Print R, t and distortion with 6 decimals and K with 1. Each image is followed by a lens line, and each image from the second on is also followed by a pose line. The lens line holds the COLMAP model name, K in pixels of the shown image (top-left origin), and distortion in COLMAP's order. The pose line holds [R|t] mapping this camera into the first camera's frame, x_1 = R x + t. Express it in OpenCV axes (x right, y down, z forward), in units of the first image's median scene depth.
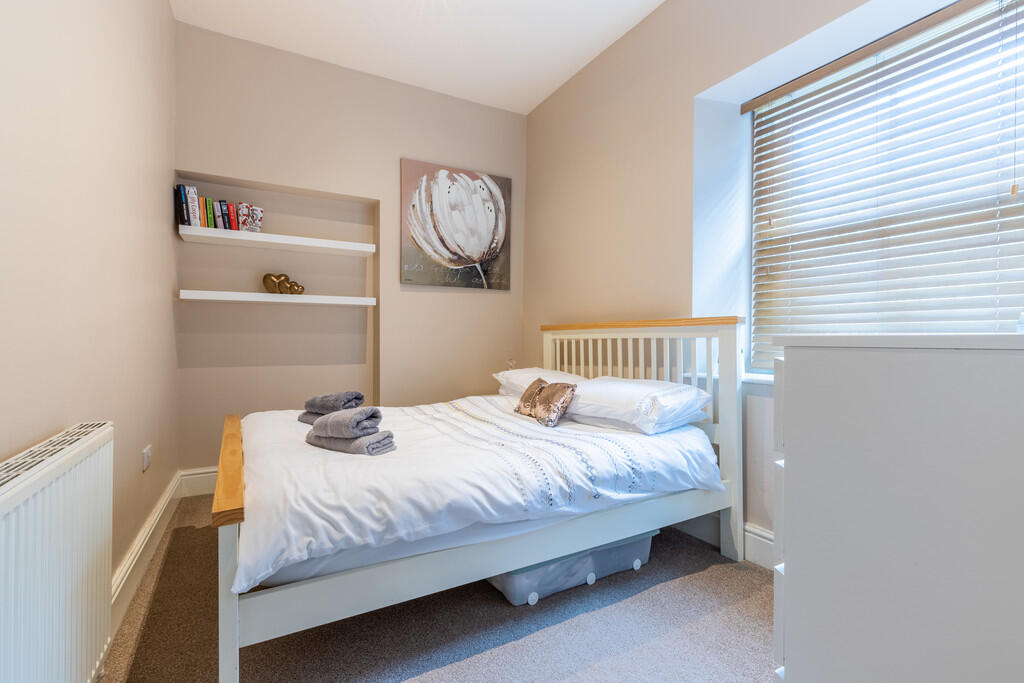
lens RADIAL K [[464.9, 0, 512.9], [0, 464.9, 348.2], [0, 0, 1]] dist [0.003047, -0.000256]
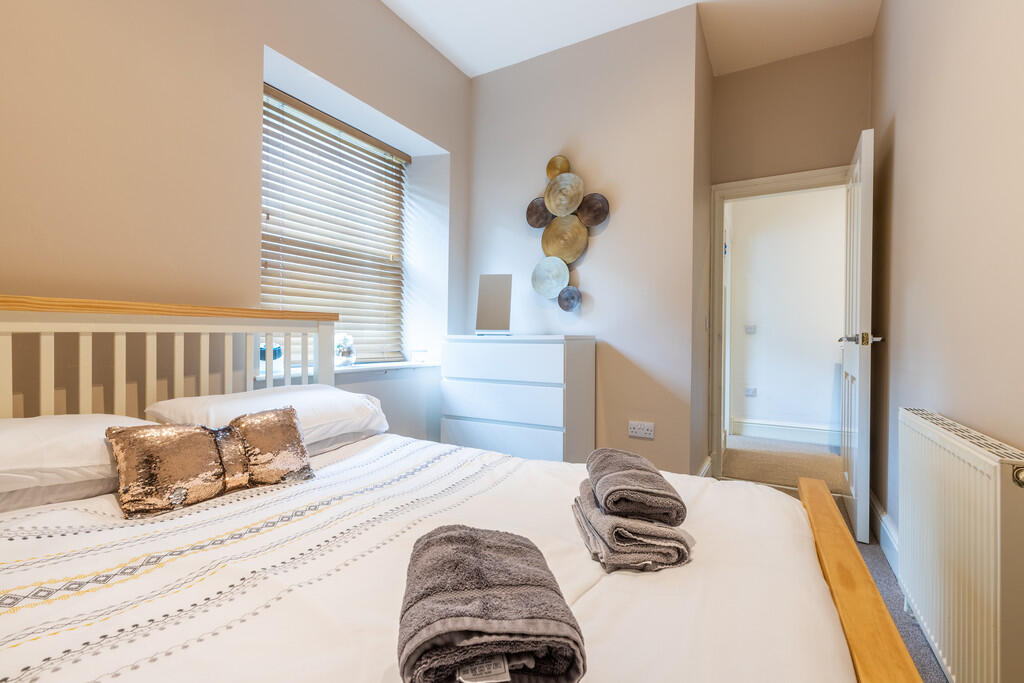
lens RADIAL K [[446.8, 0, 527.8], [0, 446.8, 339.3], [0, 0, 1]] dist [0.001263, 0.000059]
pose [[-0.538788, -0.013793, 0.842329, -0.532178], [0.007521, 0.999747, 0.021181, -0.024635], [-0.842408, 0.017747, -0.538548, 1.013763]]
